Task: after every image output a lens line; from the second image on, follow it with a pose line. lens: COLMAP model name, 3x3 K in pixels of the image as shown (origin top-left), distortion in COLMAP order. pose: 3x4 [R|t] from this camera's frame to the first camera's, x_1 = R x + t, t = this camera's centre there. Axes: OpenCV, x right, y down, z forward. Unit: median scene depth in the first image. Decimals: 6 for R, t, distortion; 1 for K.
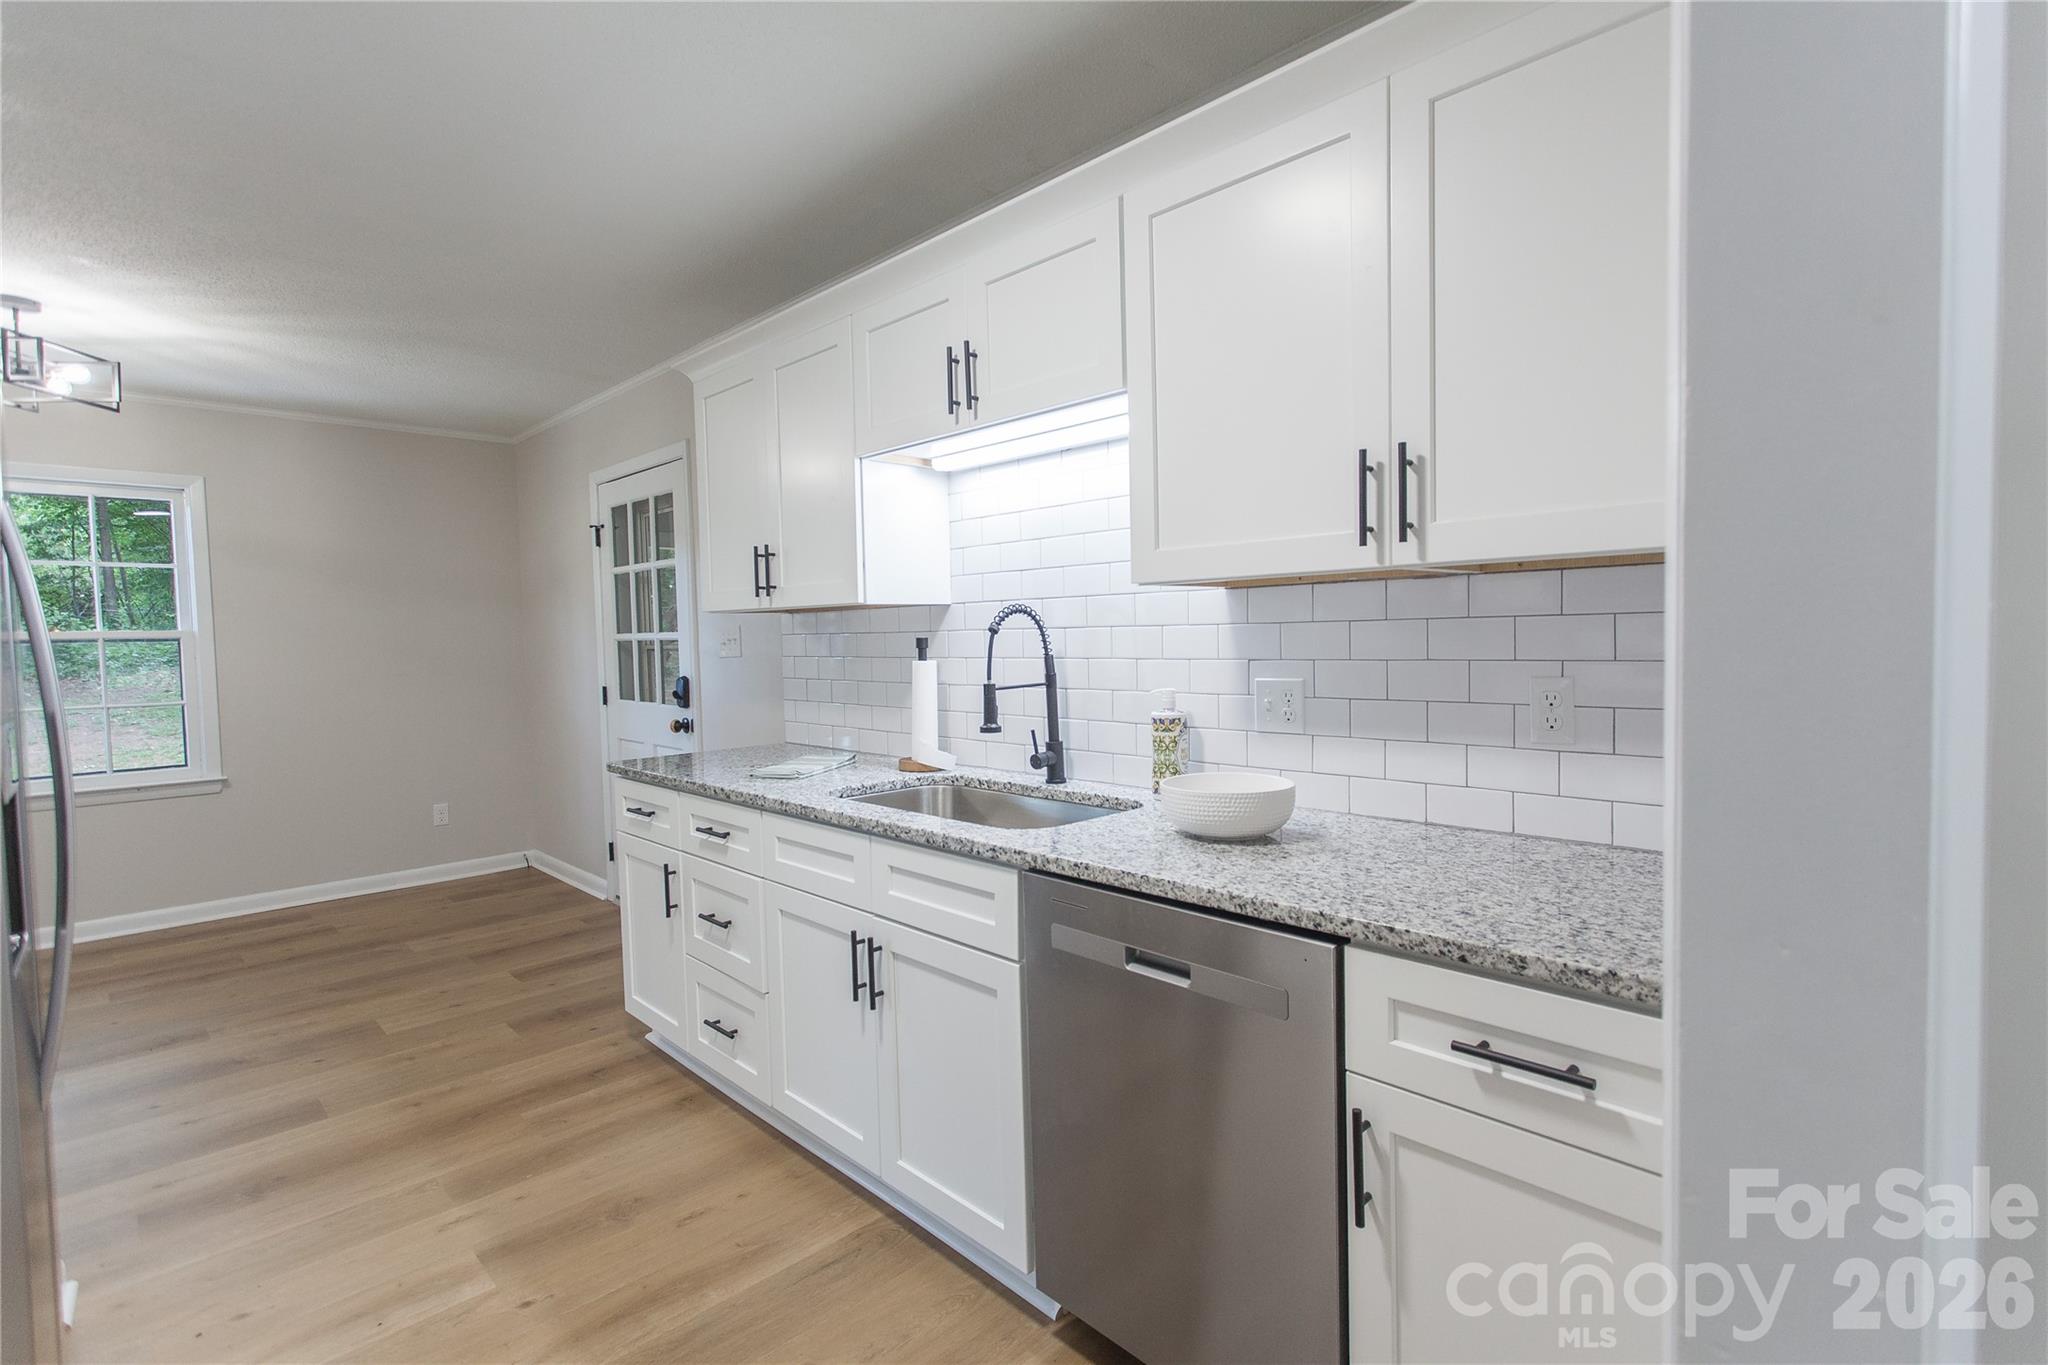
lens RADIAL K [[968.6, 0, 1026.2], [0, 968.6, 678.0], [0, 0, 1]] dist [0.002849, 0.000317]
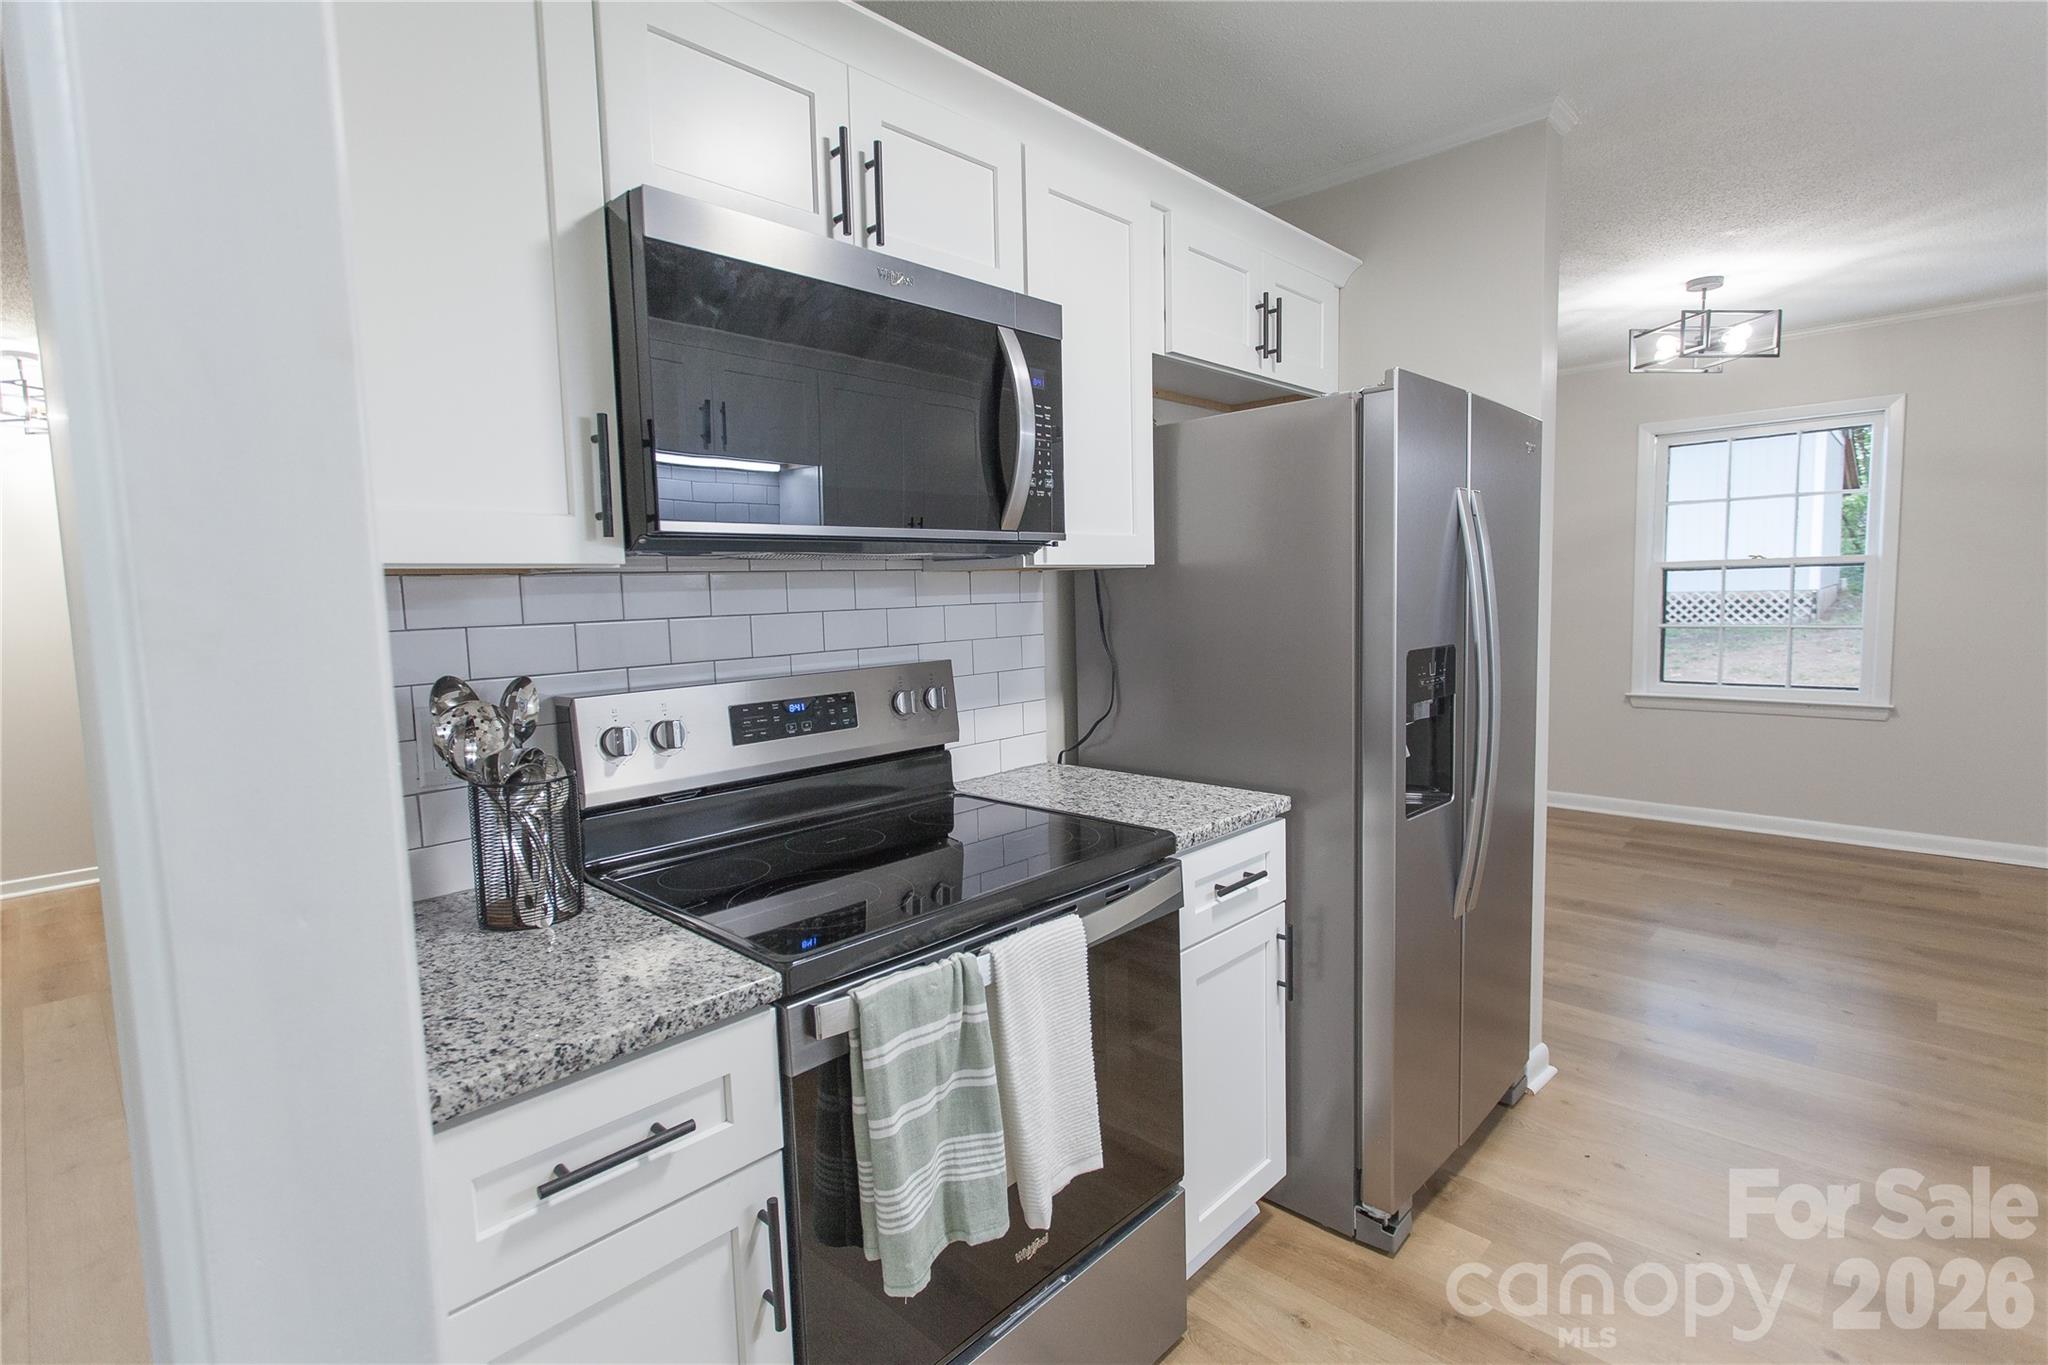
lens RADIAL K [[968.6, 0, 1029.2], [0, 968.6, 675.6], [0, 0, 1]] dist [0.002849, 0.000317]
pose [[0.034574, 0.108422, -0.993504, 0.178803], [-0.018998, 0.993990, 0.107814, -0.027566], [0.999222, 0.015147, 0.036426, 0.165070]]
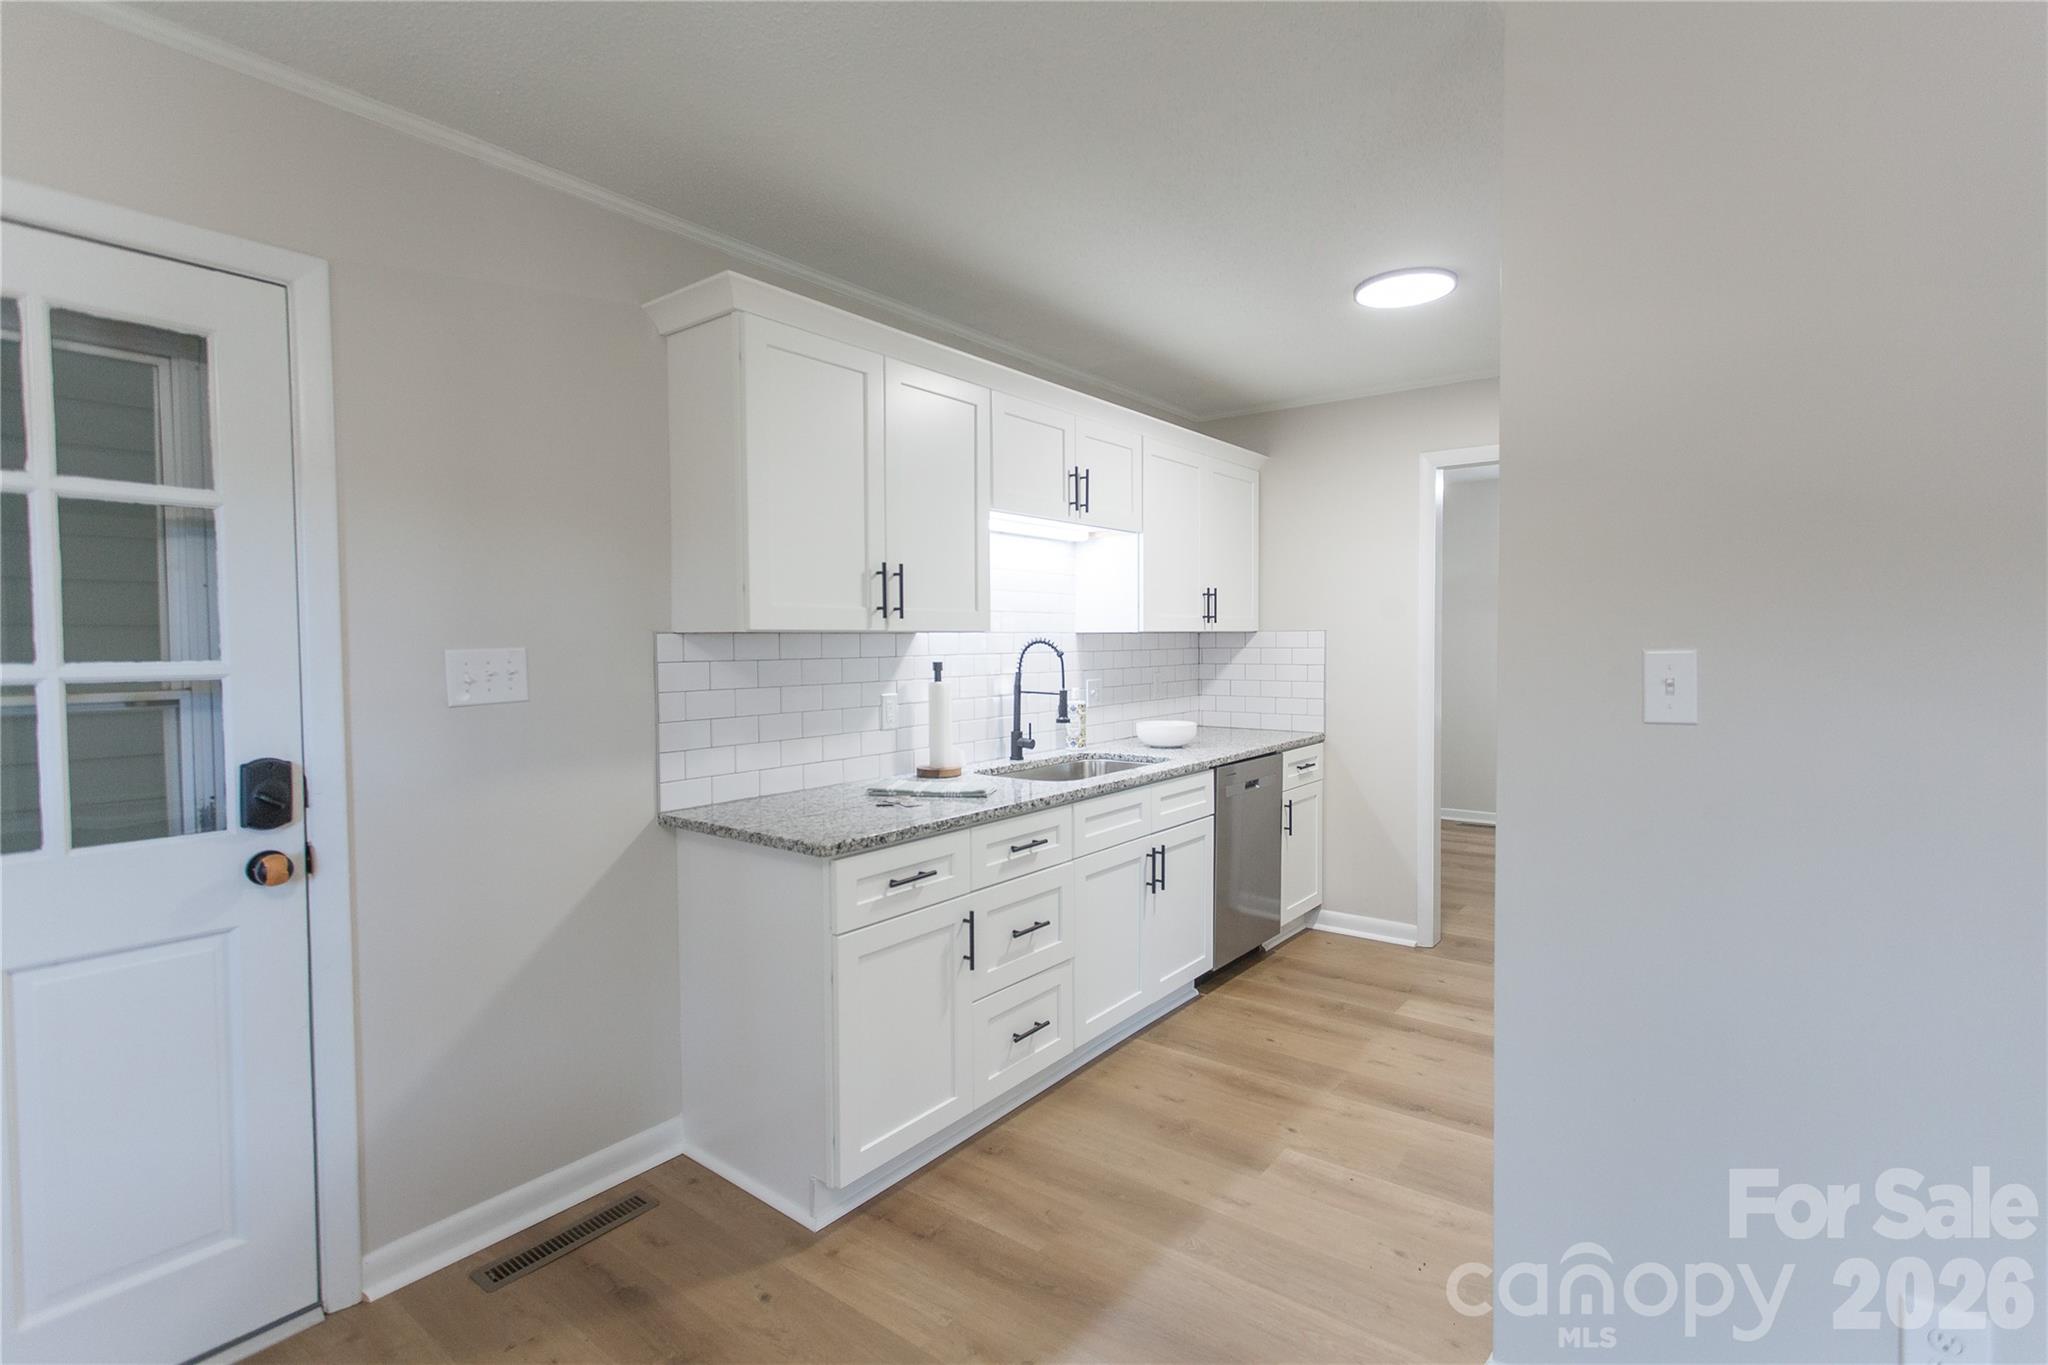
lens RADIAL K [[968.6, 0, 1029.1], [0, 968.6, 685.5], [0, 0, 1]] dist [0.002849, 0.000317]
pose [[-0.142592, -0.025452, 0.989454, -1.293157], [0.057185, 0.997788, 0.033907, -0.047520], [-0.988128, 0.061417, -0.140821, 1.080928]]
